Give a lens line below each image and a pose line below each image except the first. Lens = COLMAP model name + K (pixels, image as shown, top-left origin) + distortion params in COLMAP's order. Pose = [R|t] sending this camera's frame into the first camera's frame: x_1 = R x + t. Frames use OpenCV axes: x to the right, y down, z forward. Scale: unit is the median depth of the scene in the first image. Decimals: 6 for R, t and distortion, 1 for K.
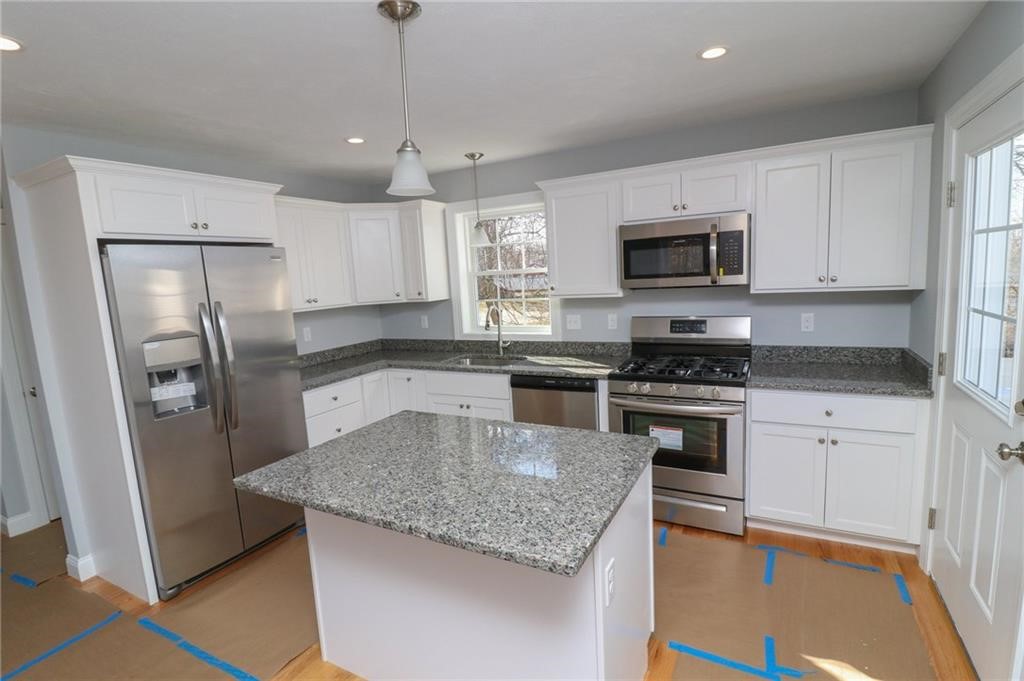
lens RADIAL K [[494.7, 0, 507.4], [0, 494.7, 341.1], [0, 0, 1]] dist [-0.015647, -0.003737]
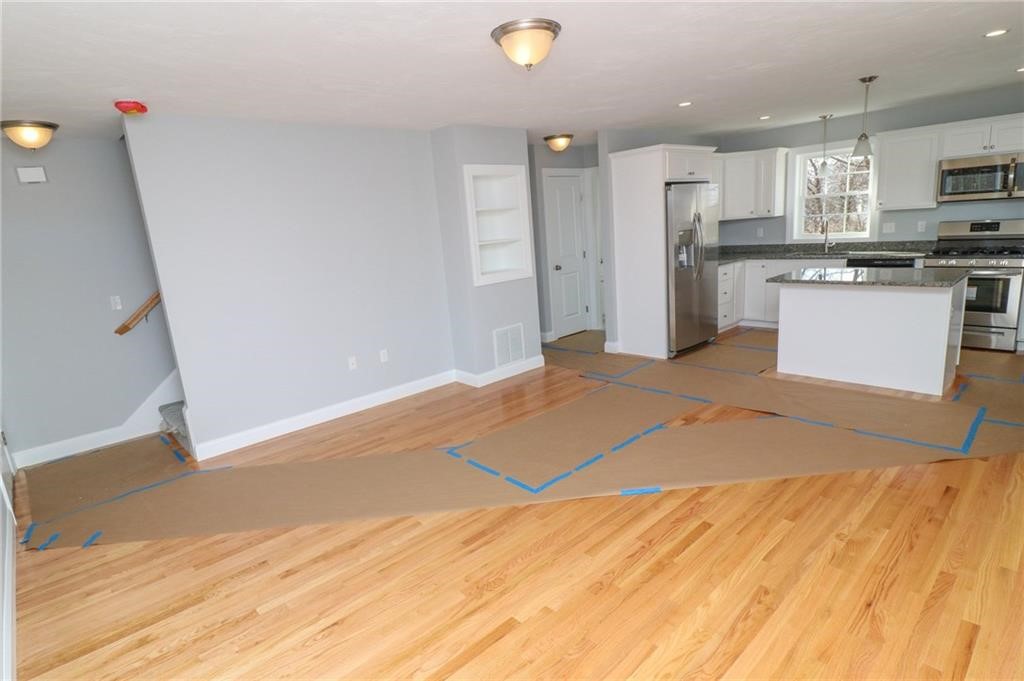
lens RADIAL K [[538.9, 0, 509.4], [0, 538.9, 345.9], [0, 0, 1]] dist [-0.008774, -0.005576]
pose [[0.945619, 0.052470, -0.321015, -0.537358], [-0.016154, 0.993262, 0.114763, 0.194468], [0.324874, -0.103336, 0.940095, -1.200400]]
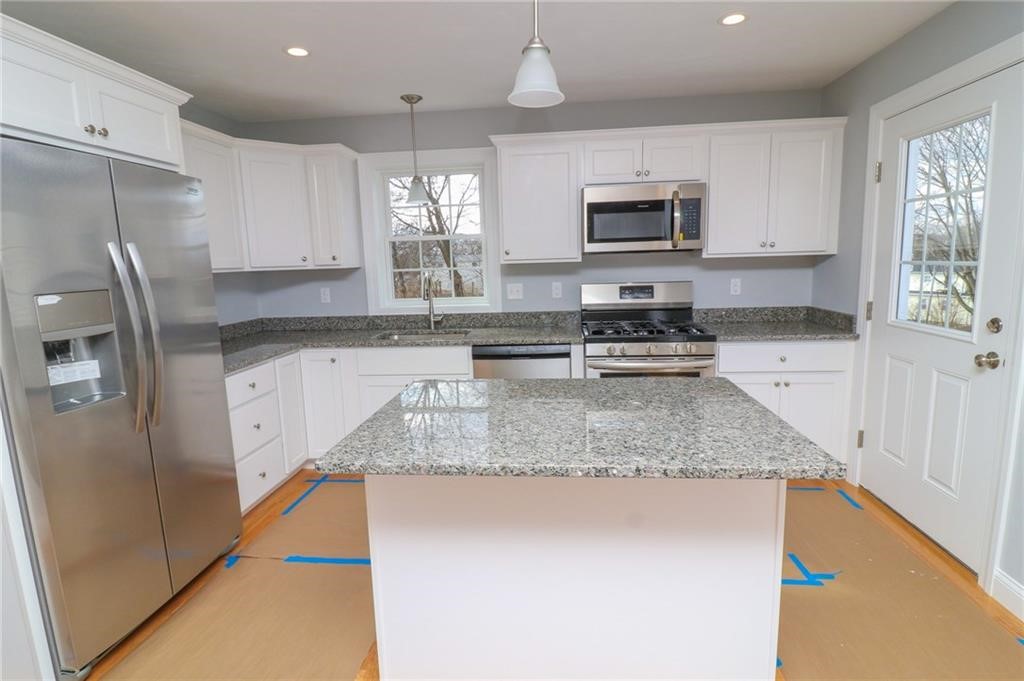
lens RADIAL K [[520.9, 0, 512.2], [0, 520.9, 341.0], [0, 0, 1]] dist [-0.010312, -0.003105]
pose [[0.921611, -0.033717, 0.386647, -0.346604], [0.032804, 0.999422, 0.008961, 0.062768], [-0.386726, 0.004425, 0.922184, 0.108471]]
